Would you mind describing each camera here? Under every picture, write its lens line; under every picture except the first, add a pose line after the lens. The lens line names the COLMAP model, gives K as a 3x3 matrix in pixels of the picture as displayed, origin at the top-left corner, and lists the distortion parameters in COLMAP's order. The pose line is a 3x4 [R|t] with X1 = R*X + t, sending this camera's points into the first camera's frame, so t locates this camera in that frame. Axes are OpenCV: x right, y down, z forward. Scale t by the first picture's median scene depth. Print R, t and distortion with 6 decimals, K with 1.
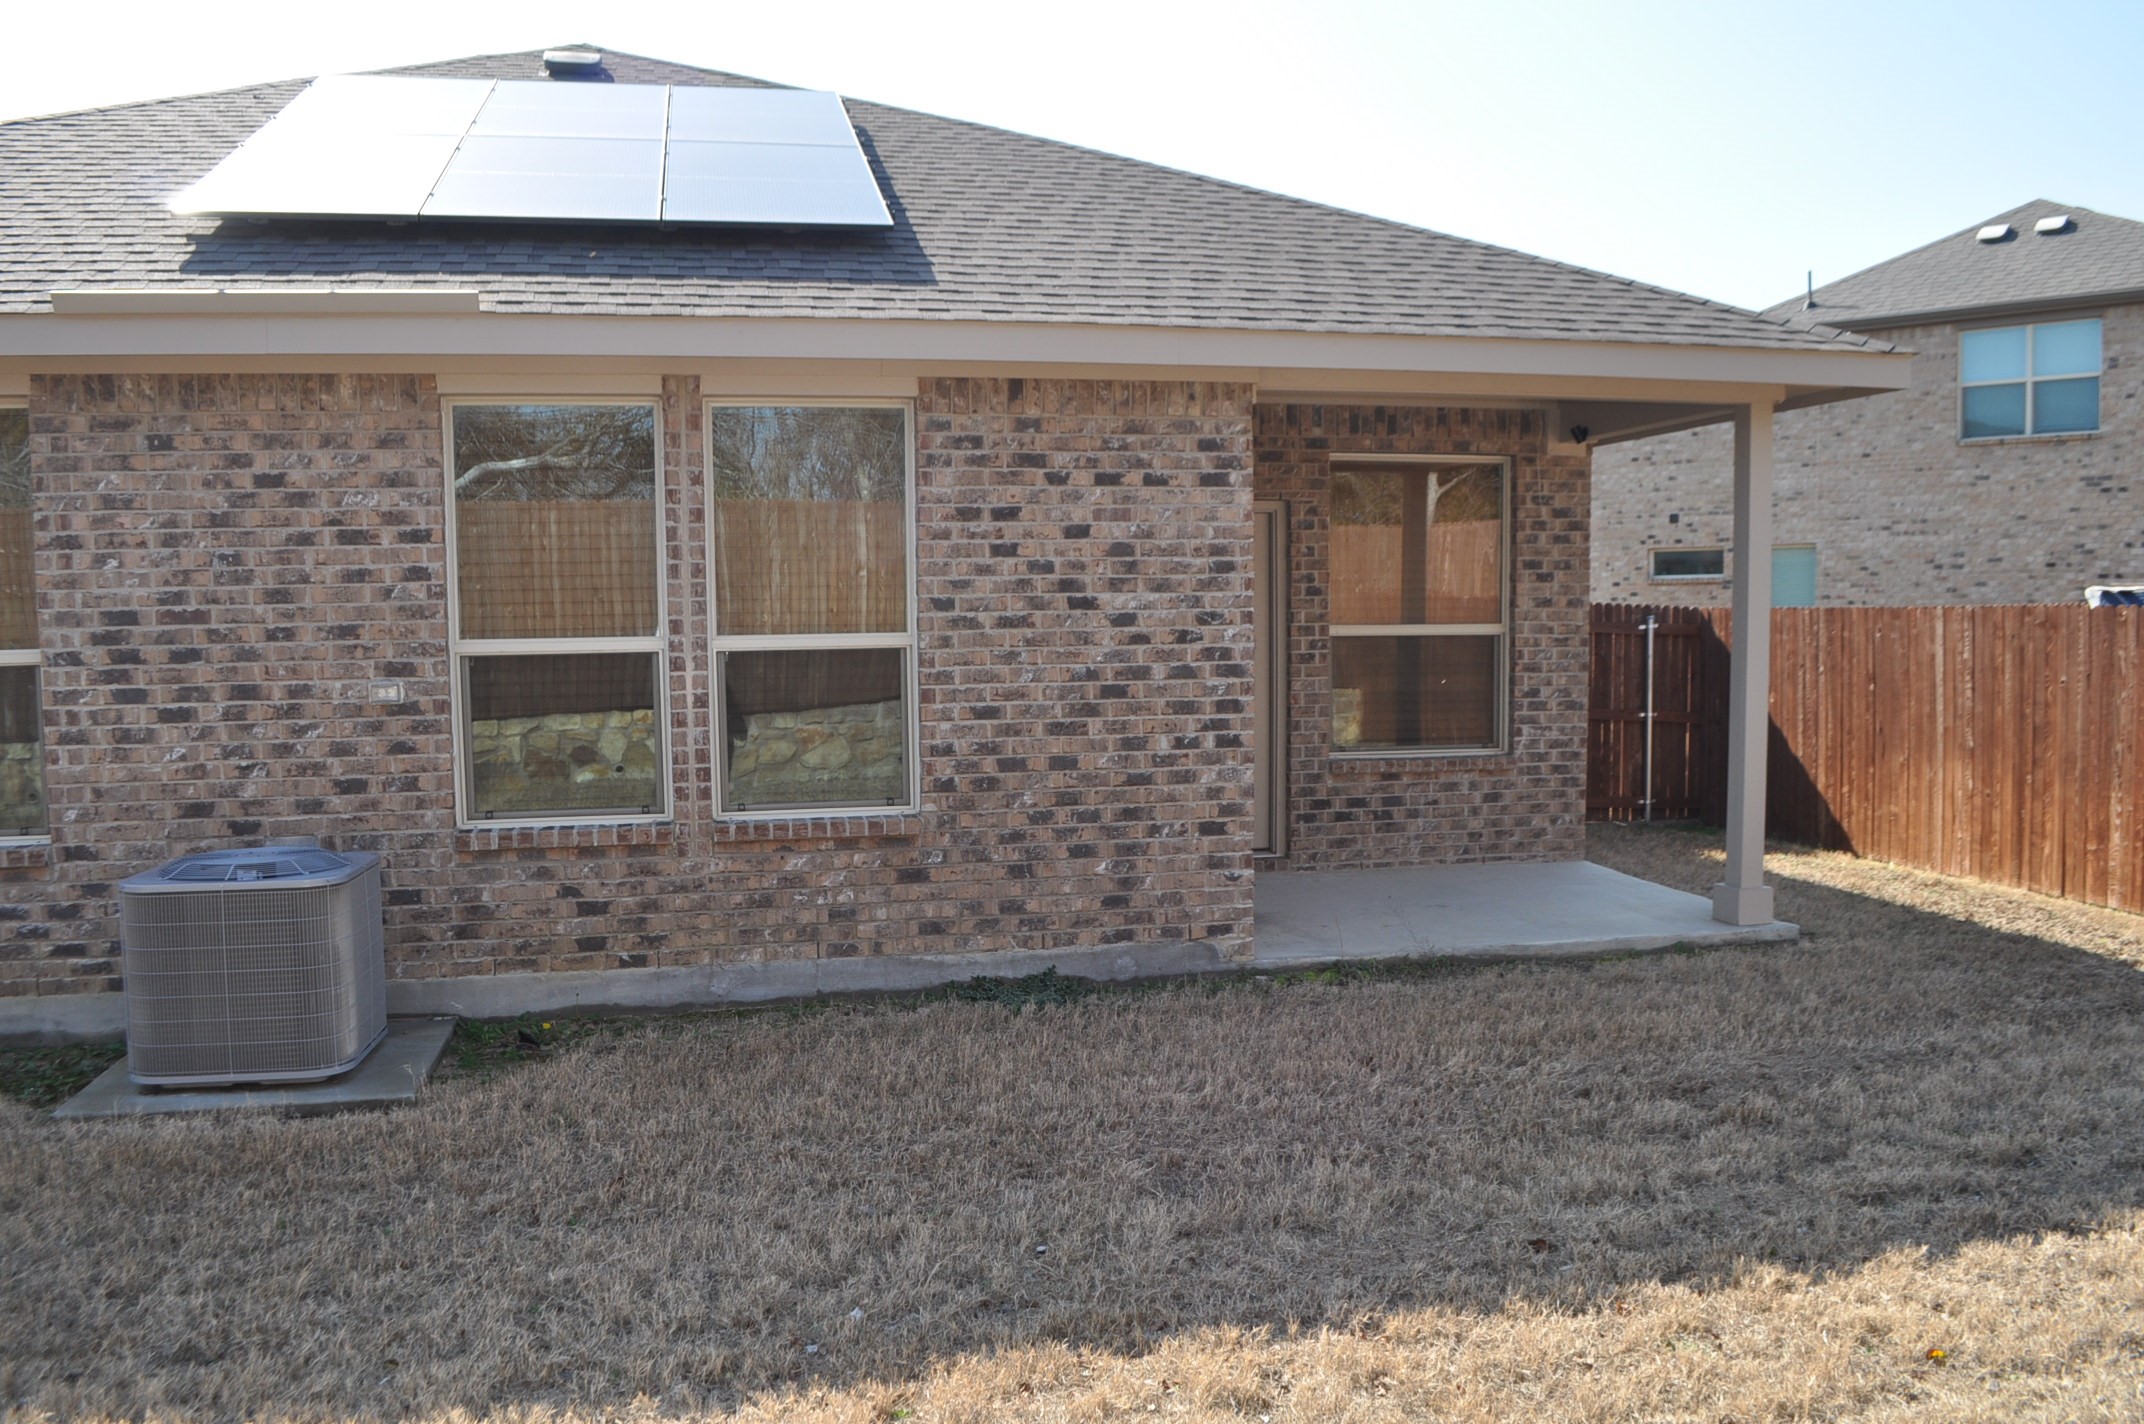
lens RADIAL K [[1698.9, 0, 975.7], [0, 1698.9, 803.8], [0, 0, 1]] dist [-0.082836, 0.007922]
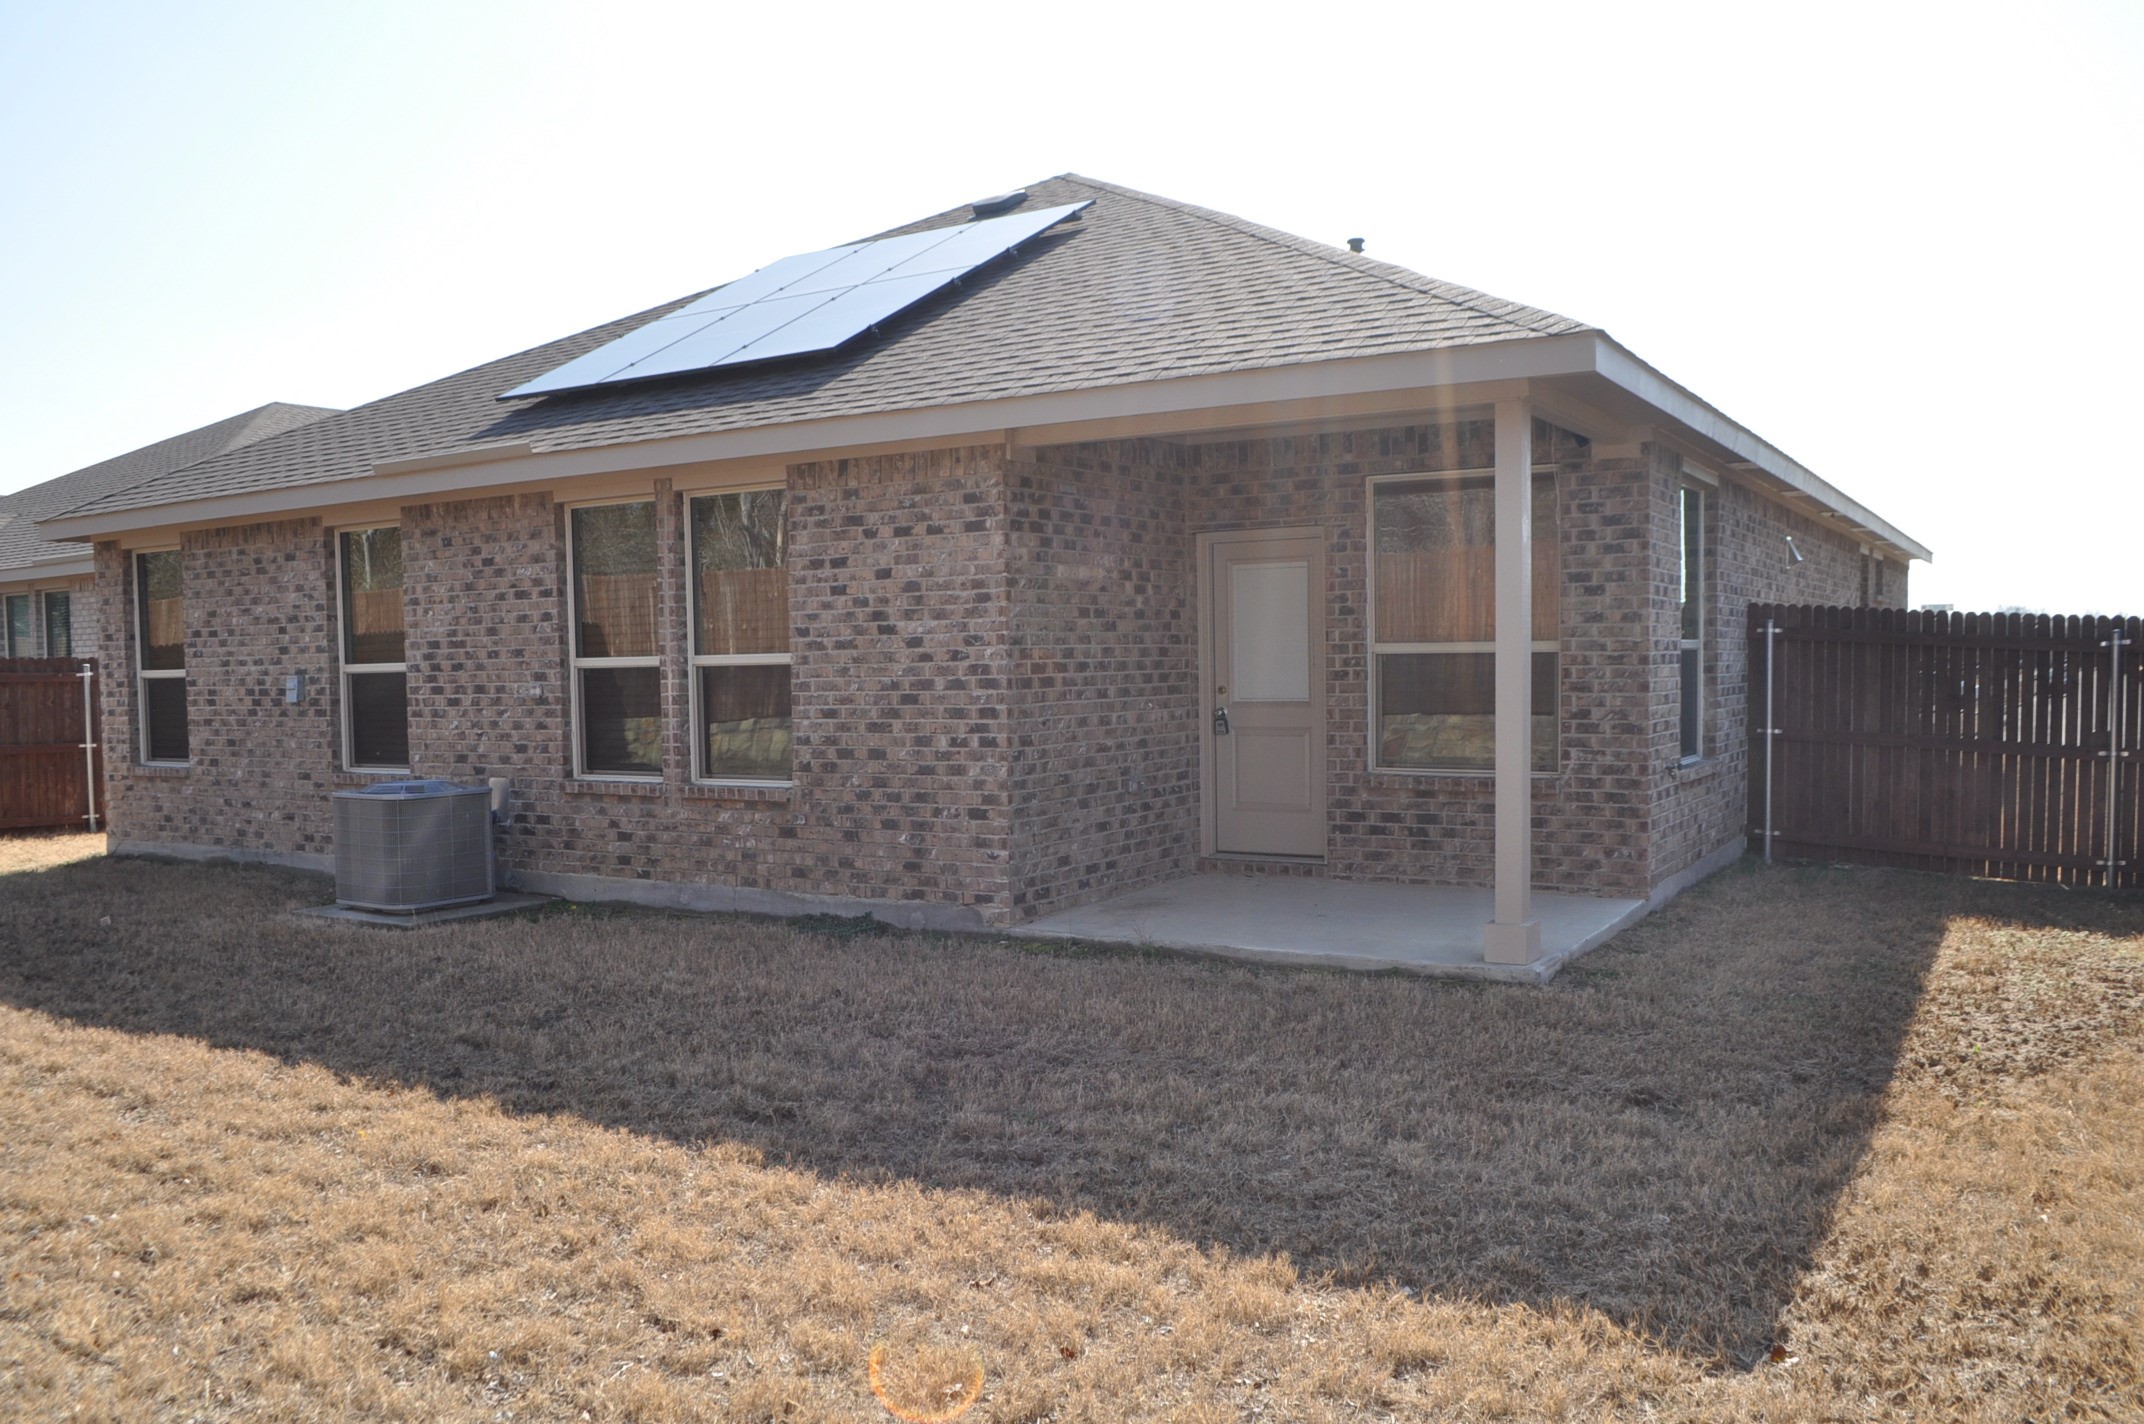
lens RADIAL K [[1698.9, 0, 1048.6], [0, 1698.9, 817.5], [0, 0, 1]] dist [-0.082836, 0.007922]
pose [[0.724191, 0.065459, -0.686485, 1.036820], [-0.065600, 0.997509, 0.025912, -0.018225], [0.686472, 0.026268, 0.726682, 0.159013]]
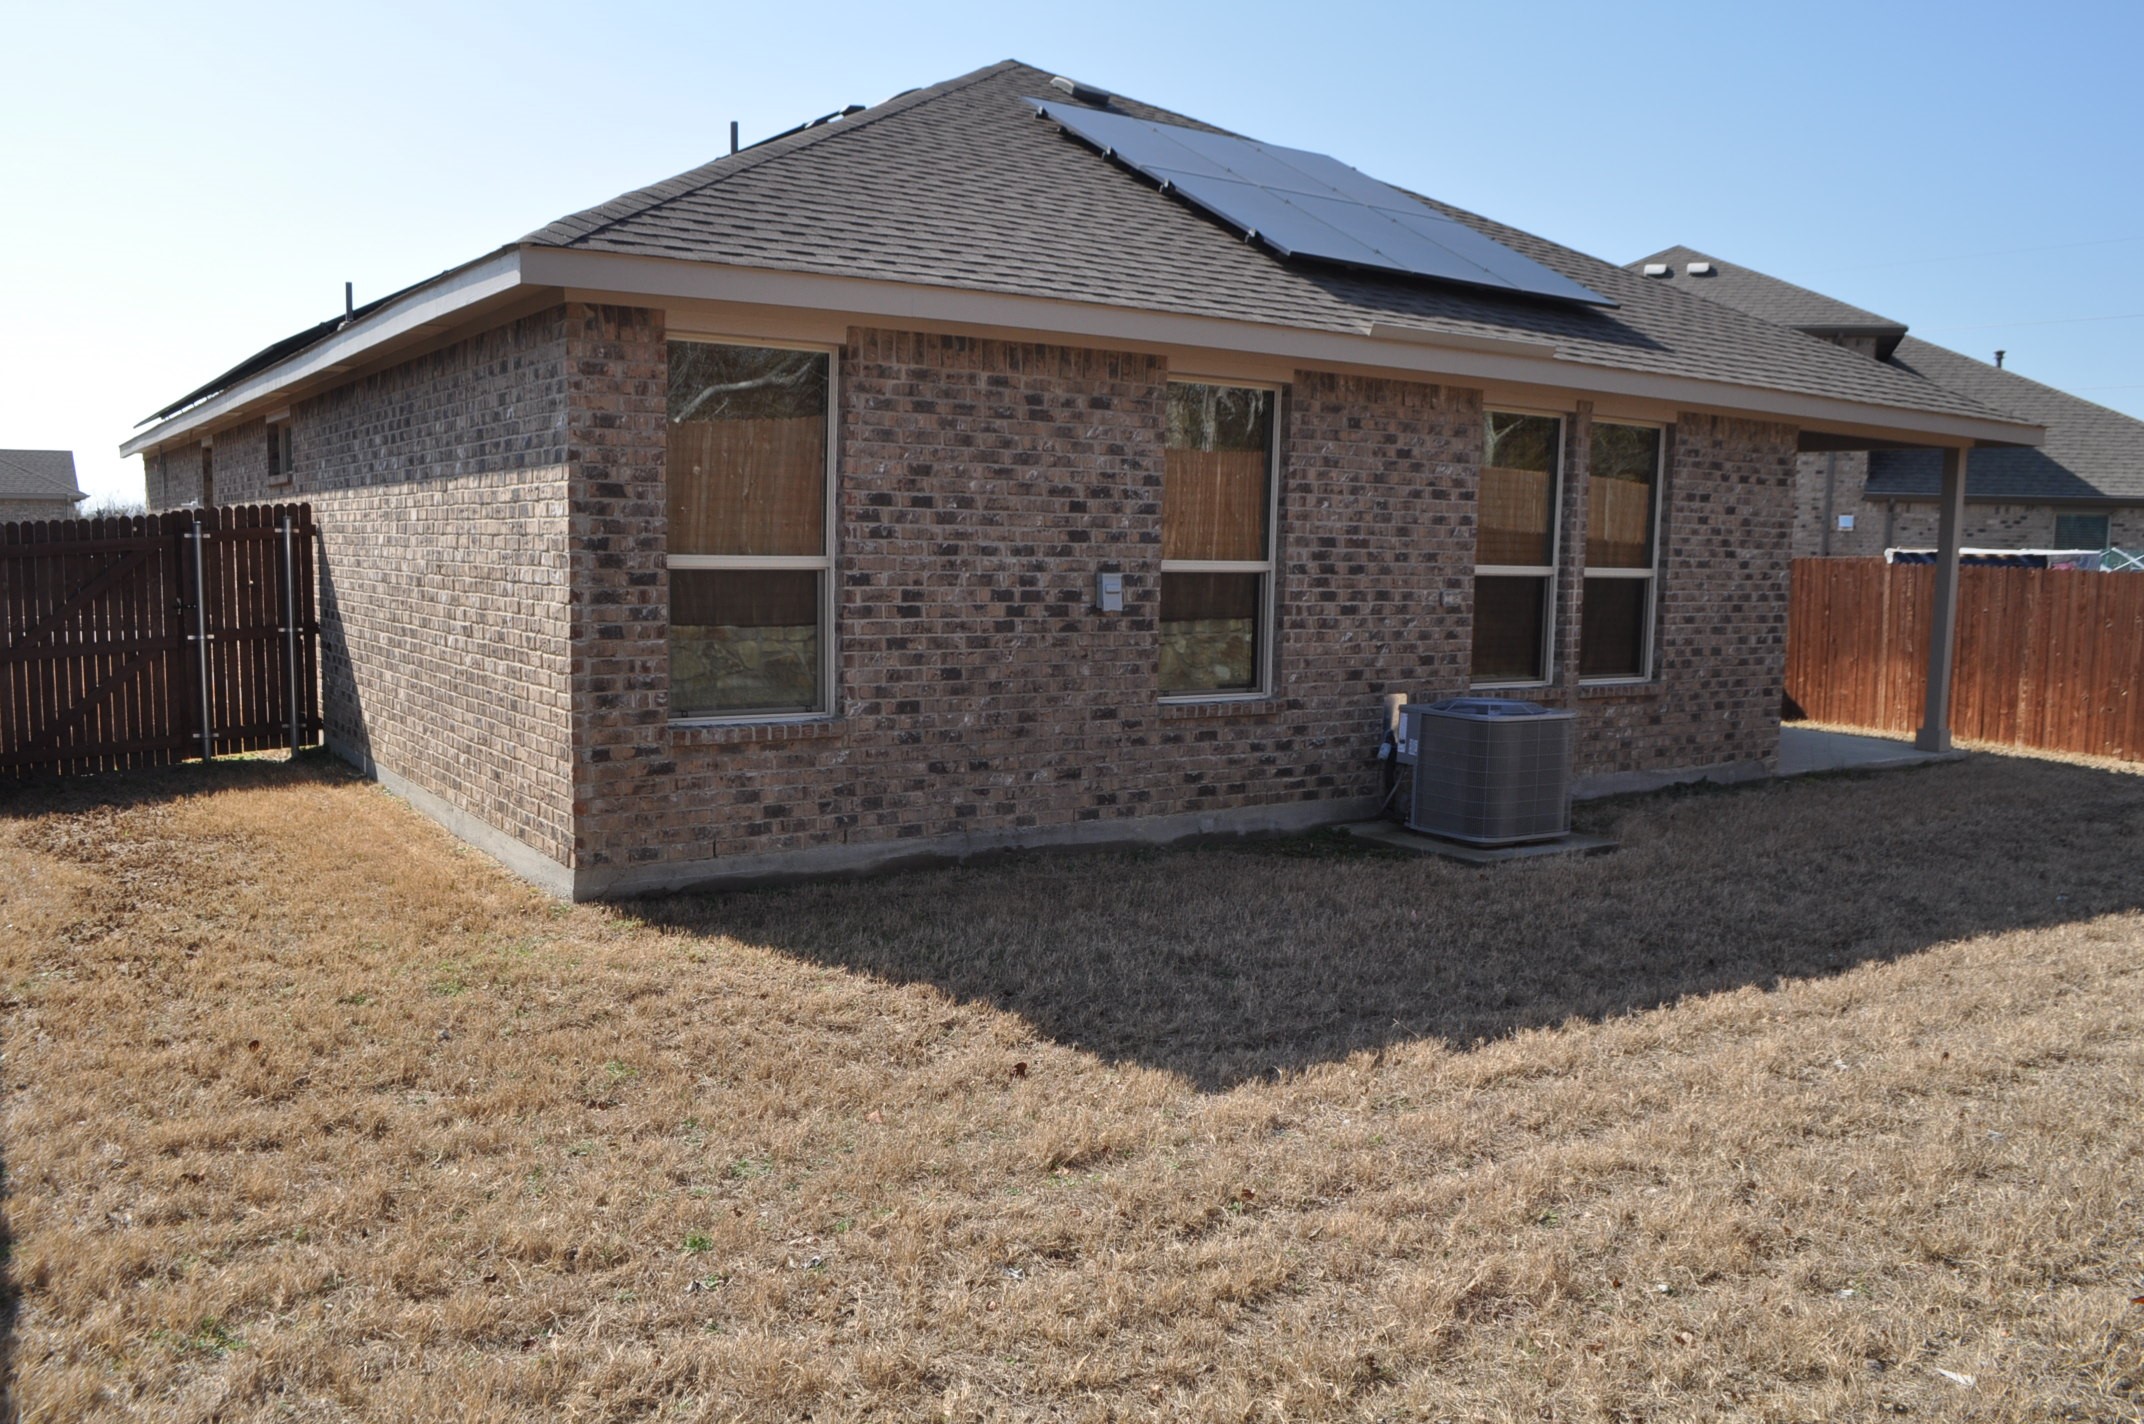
lens RADIAL K [[1698.9, 0, 1031.2], [0, 1698.9, 801.2], [0, 0, 1]] dist [-0.082836, 0.007922]
pose [[0.923636, -0.027978, 0.382248, -1.191633], [0.011505, 0.998906, 0.045315, 0.040058], [-0.383098, -0.037457, 0.922948, -0.247968]]
